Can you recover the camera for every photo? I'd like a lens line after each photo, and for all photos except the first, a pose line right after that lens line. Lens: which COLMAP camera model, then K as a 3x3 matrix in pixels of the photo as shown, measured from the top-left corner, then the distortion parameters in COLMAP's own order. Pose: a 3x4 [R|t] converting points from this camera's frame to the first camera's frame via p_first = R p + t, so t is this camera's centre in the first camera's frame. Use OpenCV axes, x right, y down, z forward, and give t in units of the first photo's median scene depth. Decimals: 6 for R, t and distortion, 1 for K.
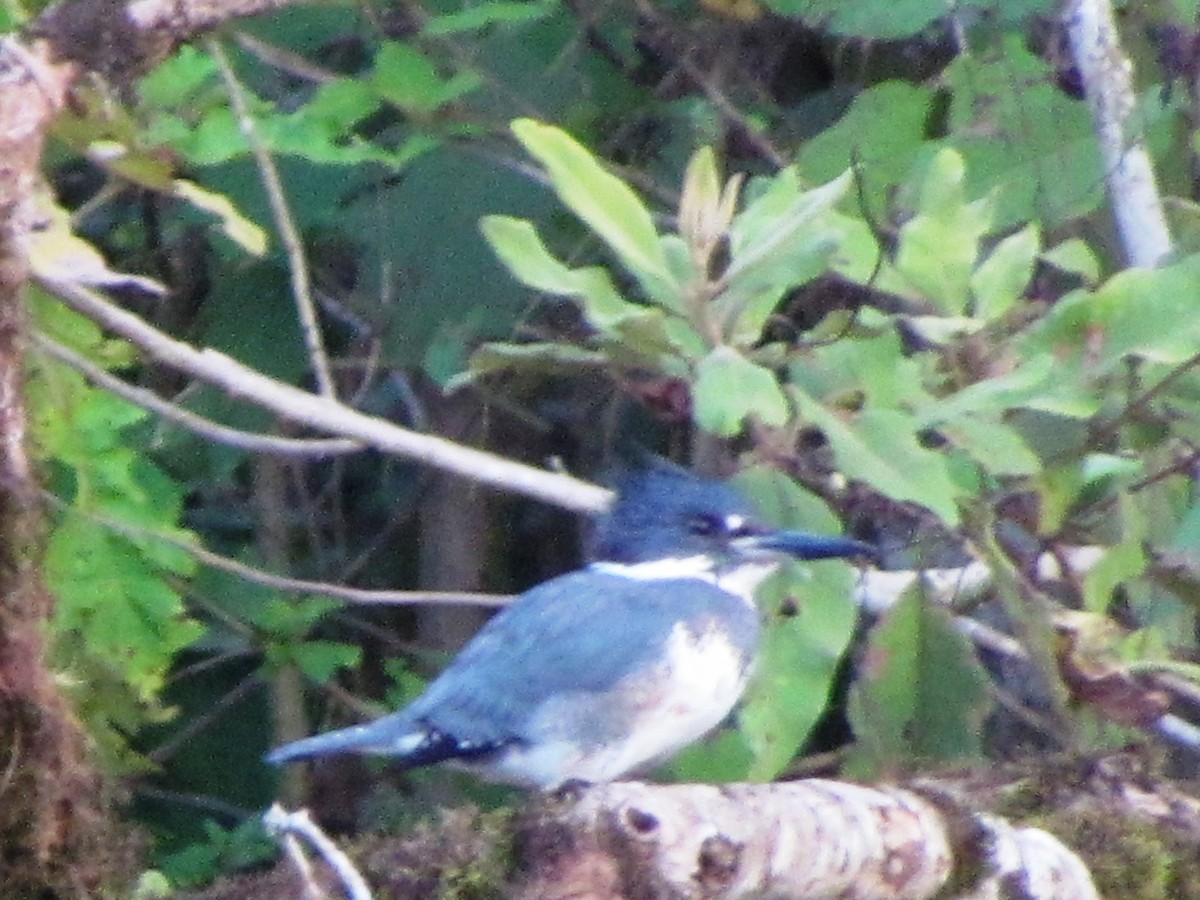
lens RADIAL K [[2777.7, 0, 600.0], [0, 2777.7, 450.0], [0, 0, 1]] dist [0.071125, 0.248867]
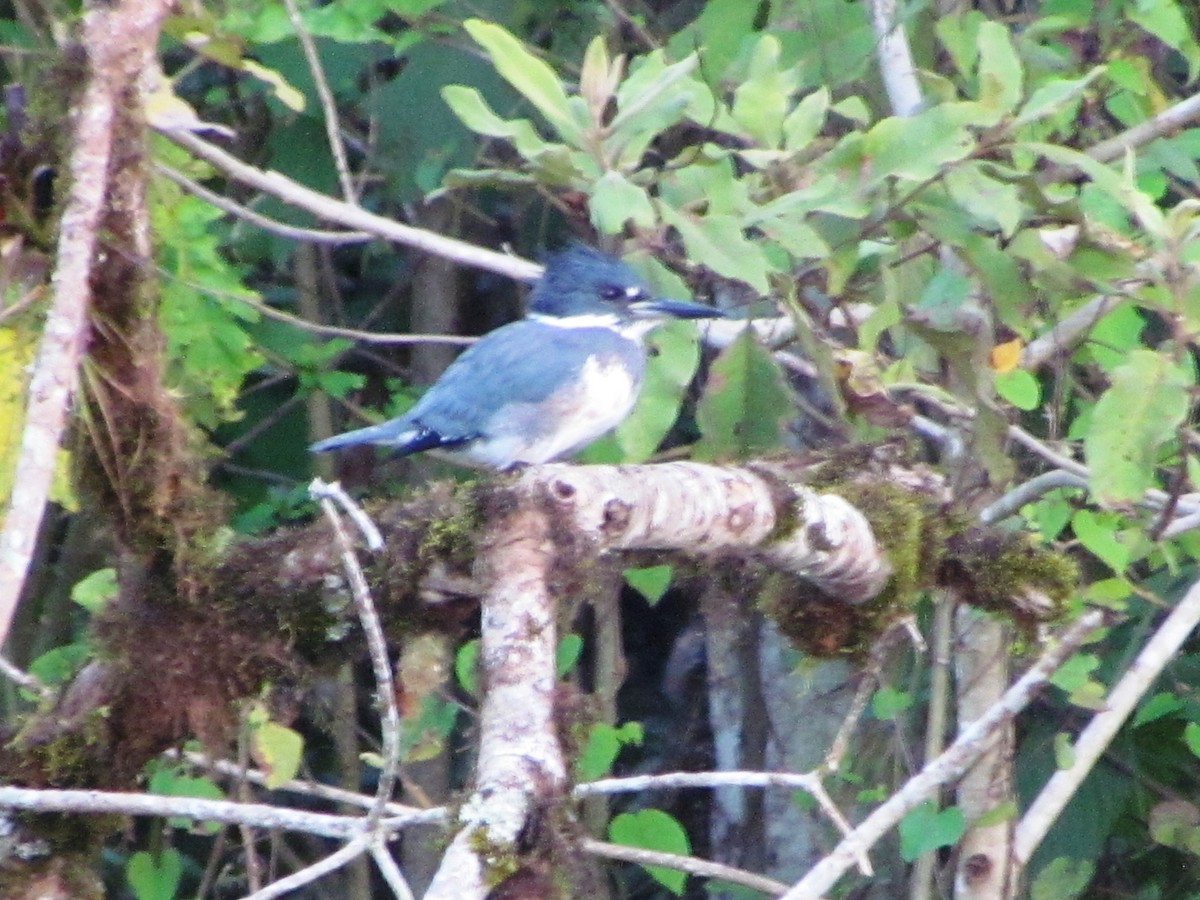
lens RADIAL K [[2777.7, 0, 600.0], [0, 2777.7, 450.0], [0, 0, 1]] dist [0.071125, 0.248867]
pose [[0.999781, 0.001164, -0.020911, 0.065894], [0.001042, 0.994457, 0.105136, -0.043387], [0.020917, -0.105134, 0.994238, -0.472395]]
